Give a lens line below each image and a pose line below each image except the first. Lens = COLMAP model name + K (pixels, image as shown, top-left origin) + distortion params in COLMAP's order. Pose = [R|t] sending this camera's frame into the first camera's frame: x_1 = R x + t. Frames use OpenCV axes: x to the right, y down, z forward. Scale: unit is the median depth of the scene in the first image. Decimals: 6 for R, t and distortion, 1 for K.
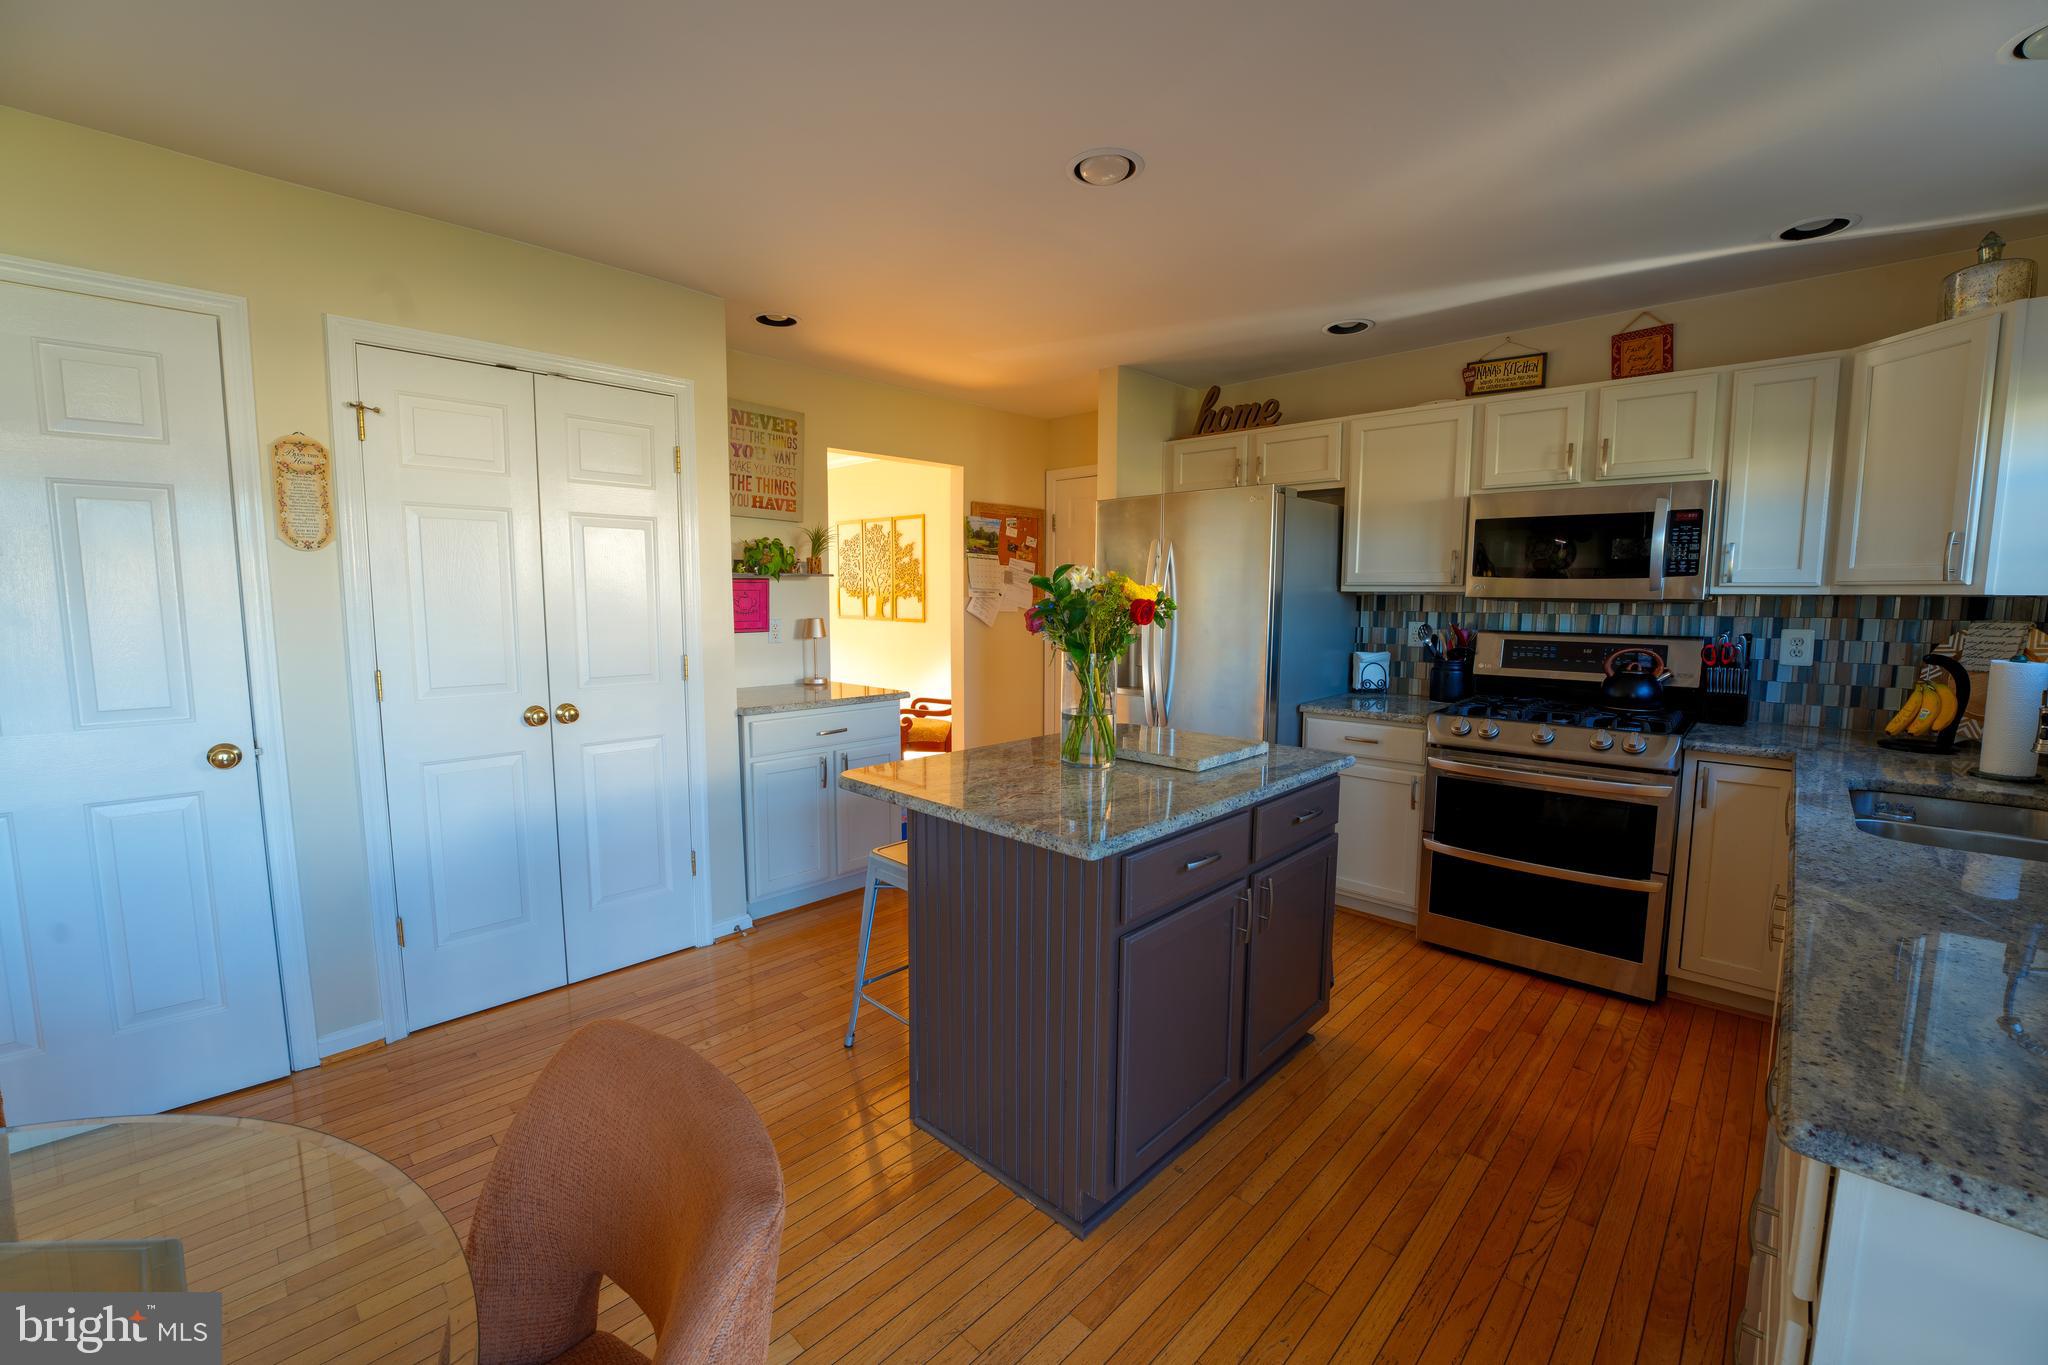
lens RADIAL K [[828.8, 0, 1023.2], [0, 828.8, 678.9], [0, 0, 1]] dist [-0.028171, 0.001945]
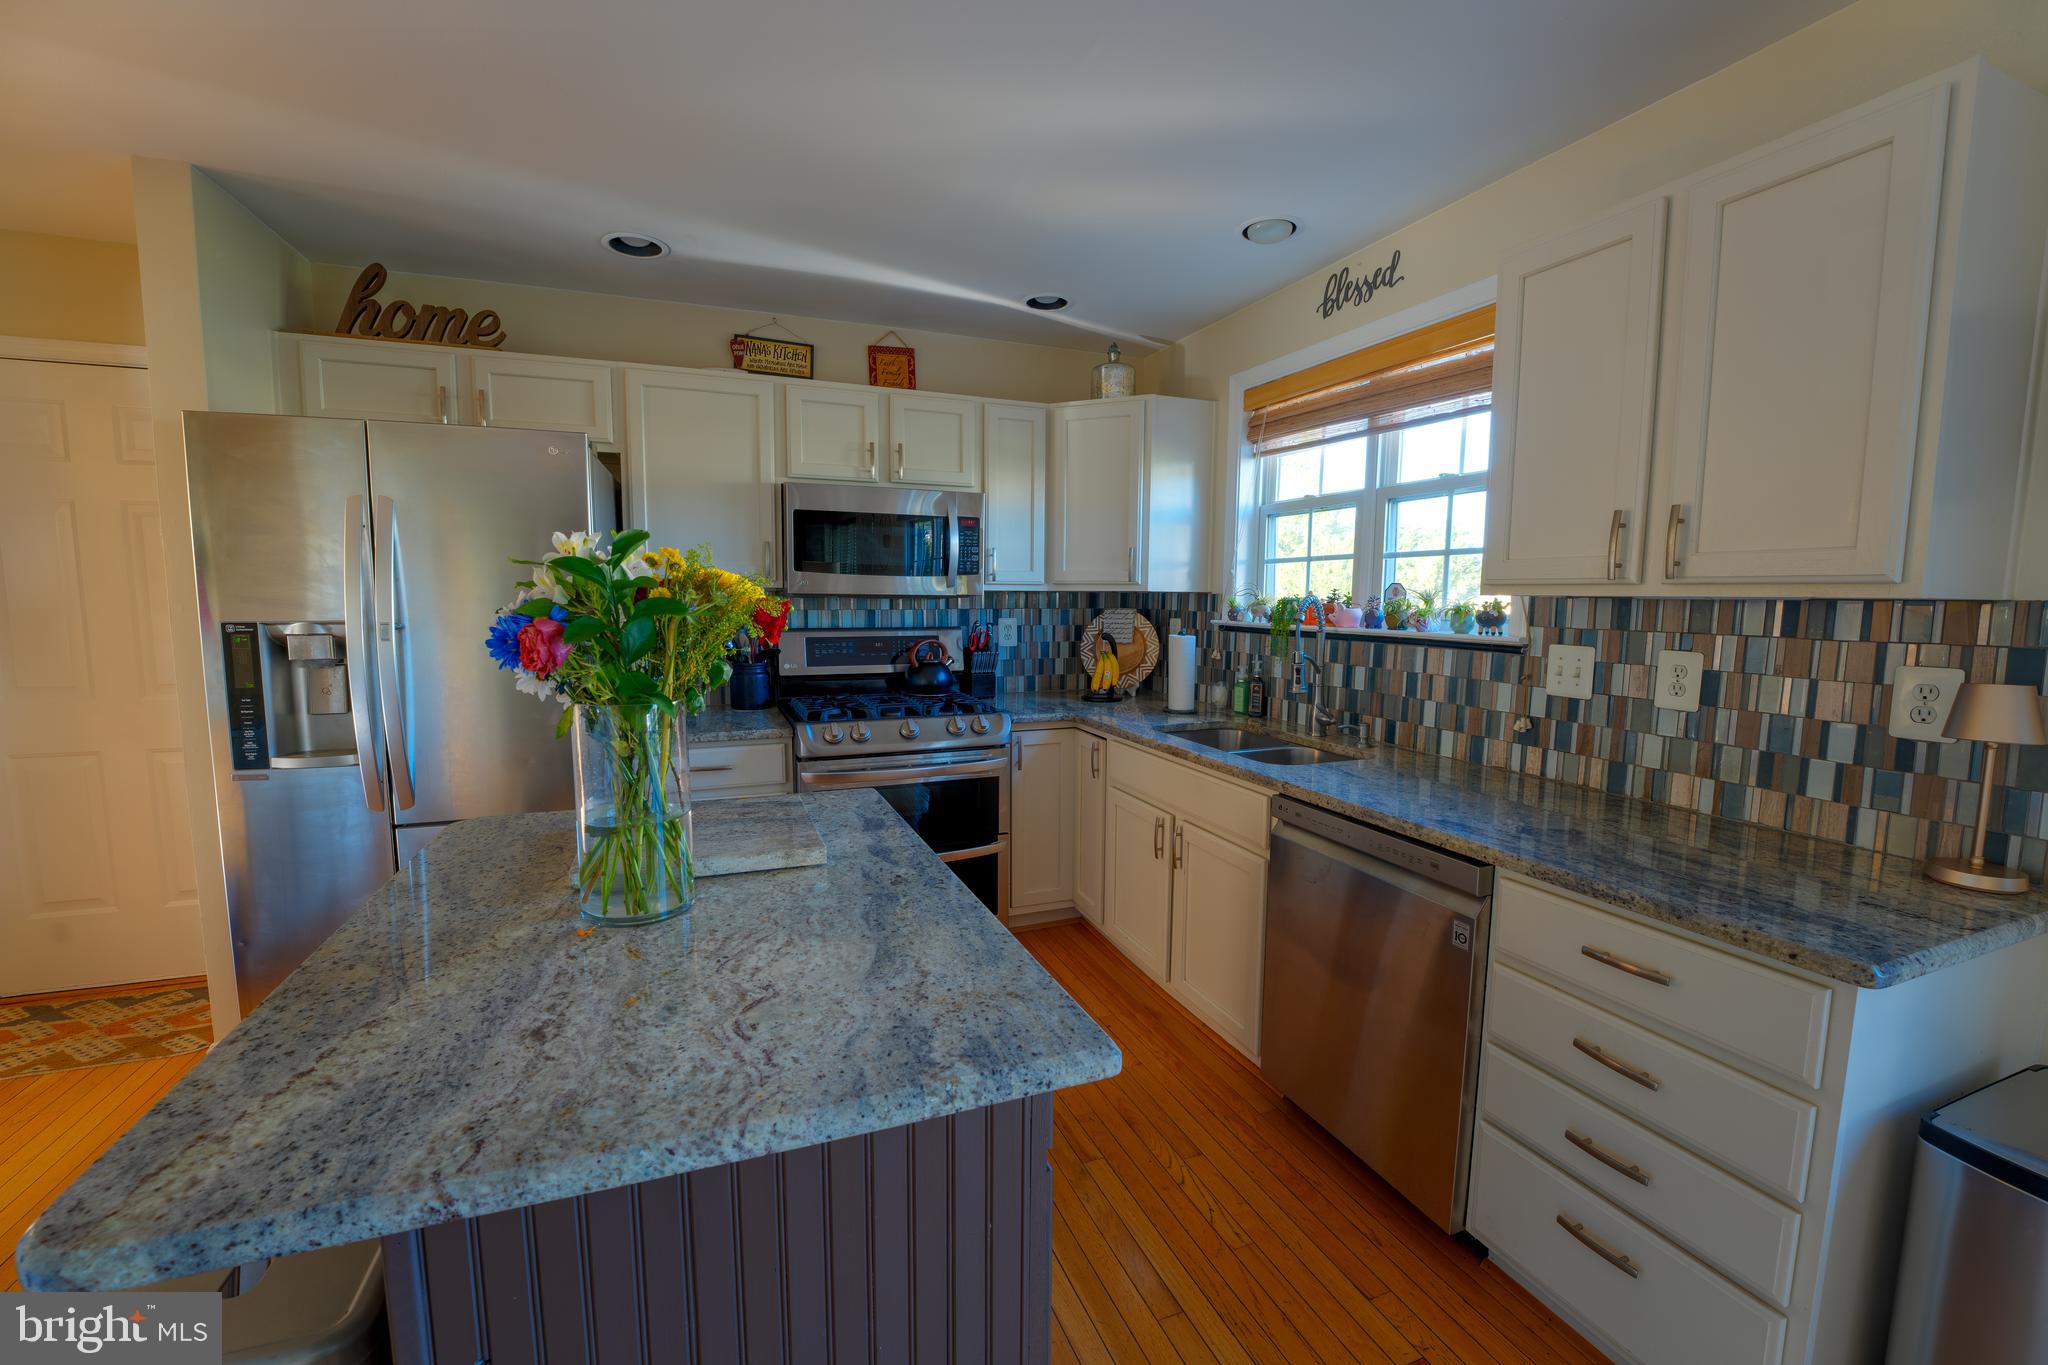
lens RADIAL K [[828.8, 0, 1019.9], [0, 828.8, 682.0], [0, 0, 1]] dist [-0.028171, 0.001945]
pose [[0.412660, -0.097246, 0.905679, -0.210138], [0.087384, 0.993925, 0.066906, -0.042465], [-0.906684, 0.051532, 0.418651, 0.402619]]
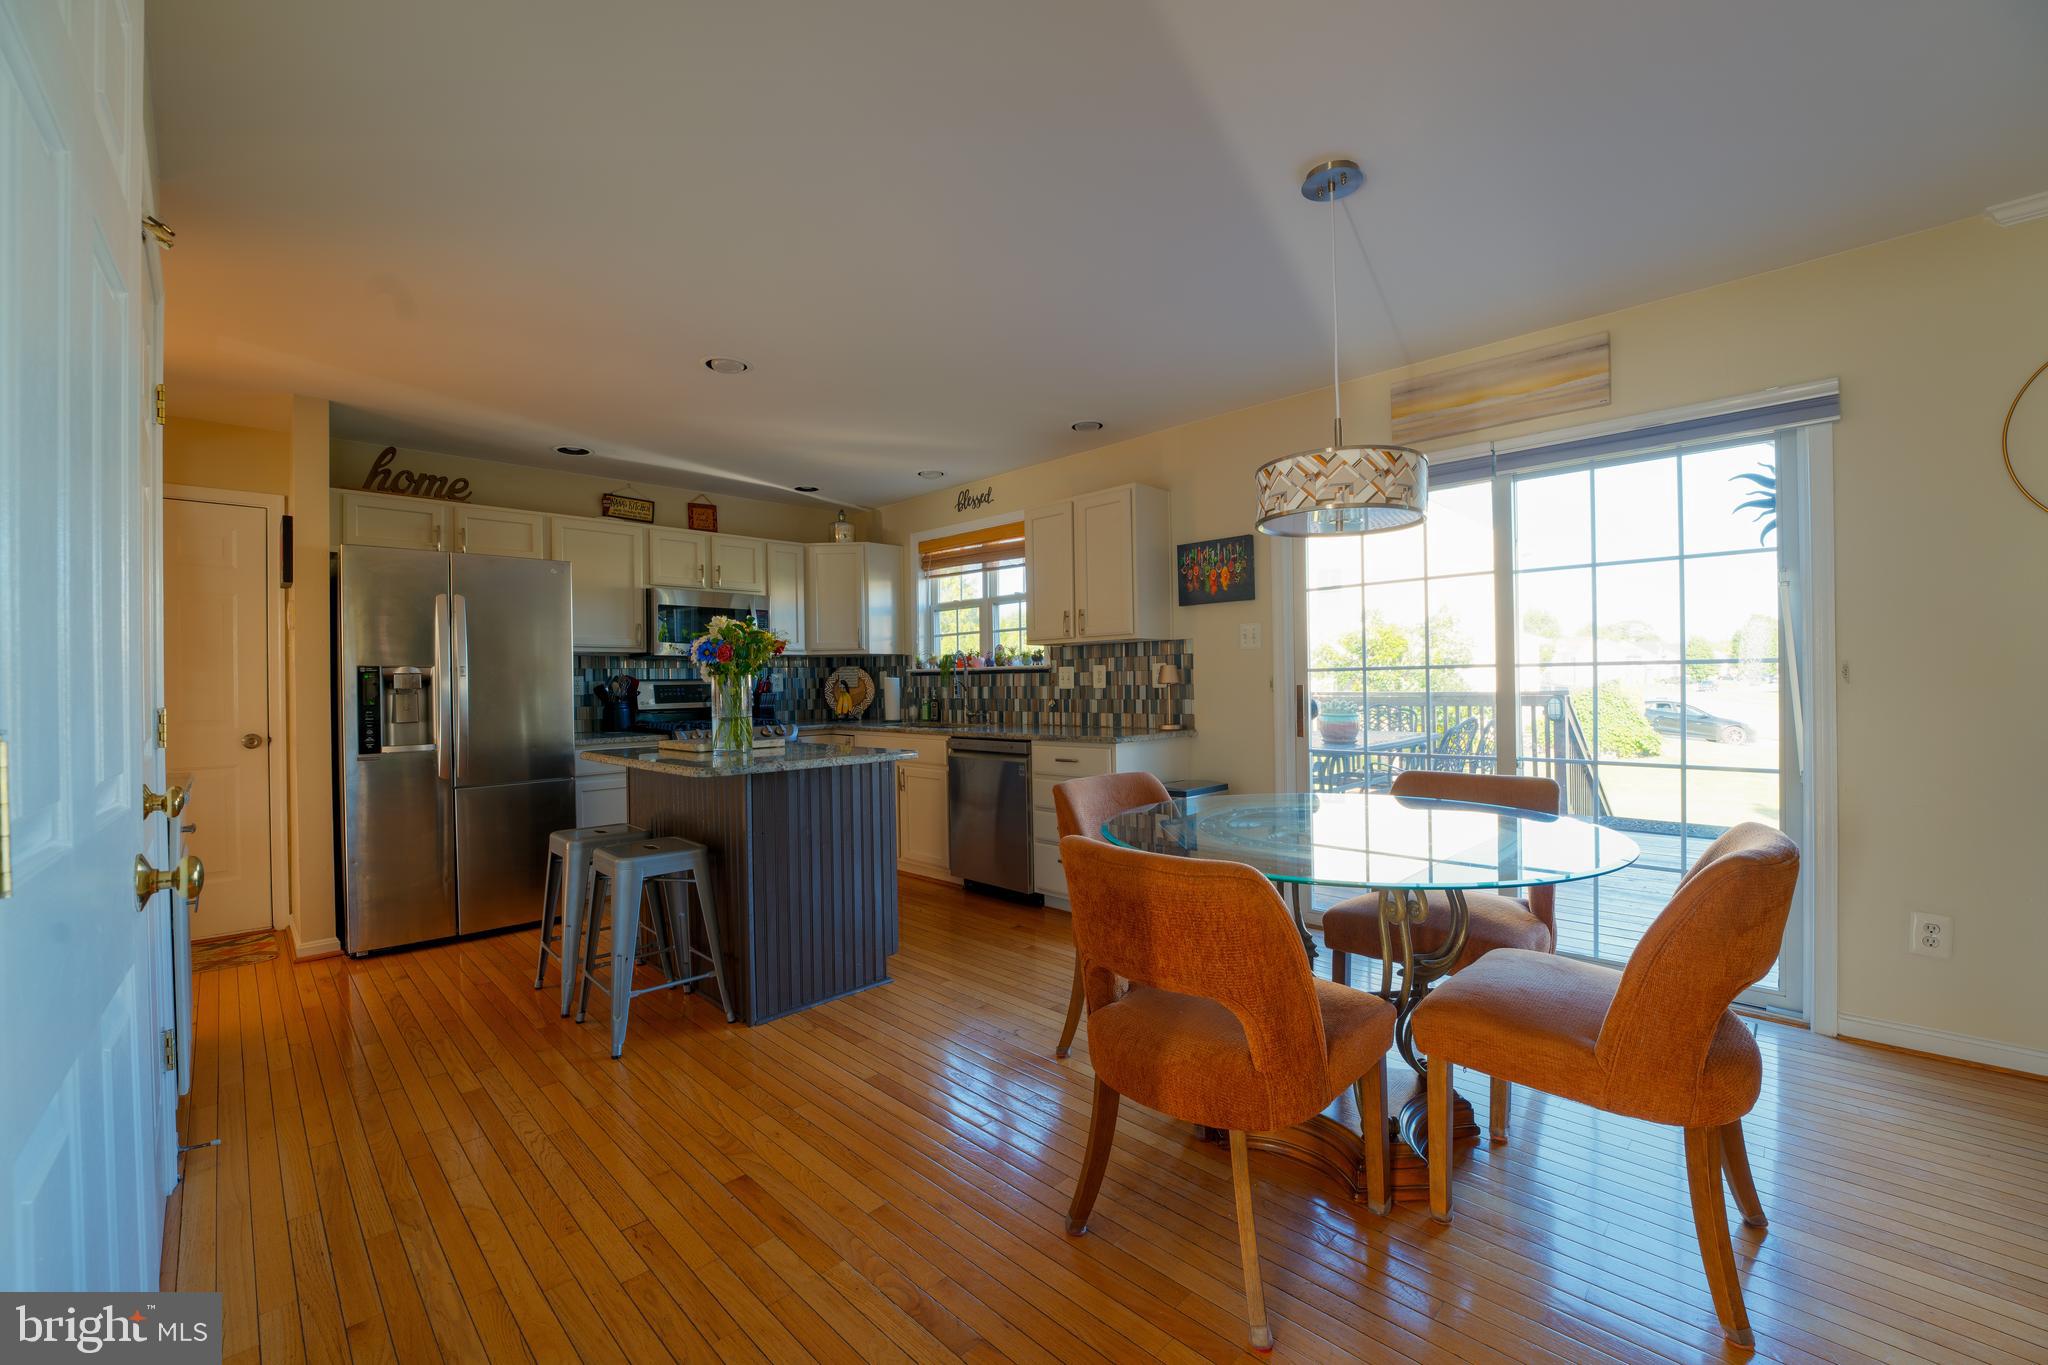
lens RADIAL K [[828.8, 0, 1032.3], [0, 828.8, 684.8], [0, 0, 1]] dist [-0.028171, 0.001945]
pose [[0.003392, -0.007190, 0.999968, -0.998364], [0.120348, 0.992709, 0.006729, 0.026686], [-0.992726, 0.120321, 0.004233, 0.336177]]
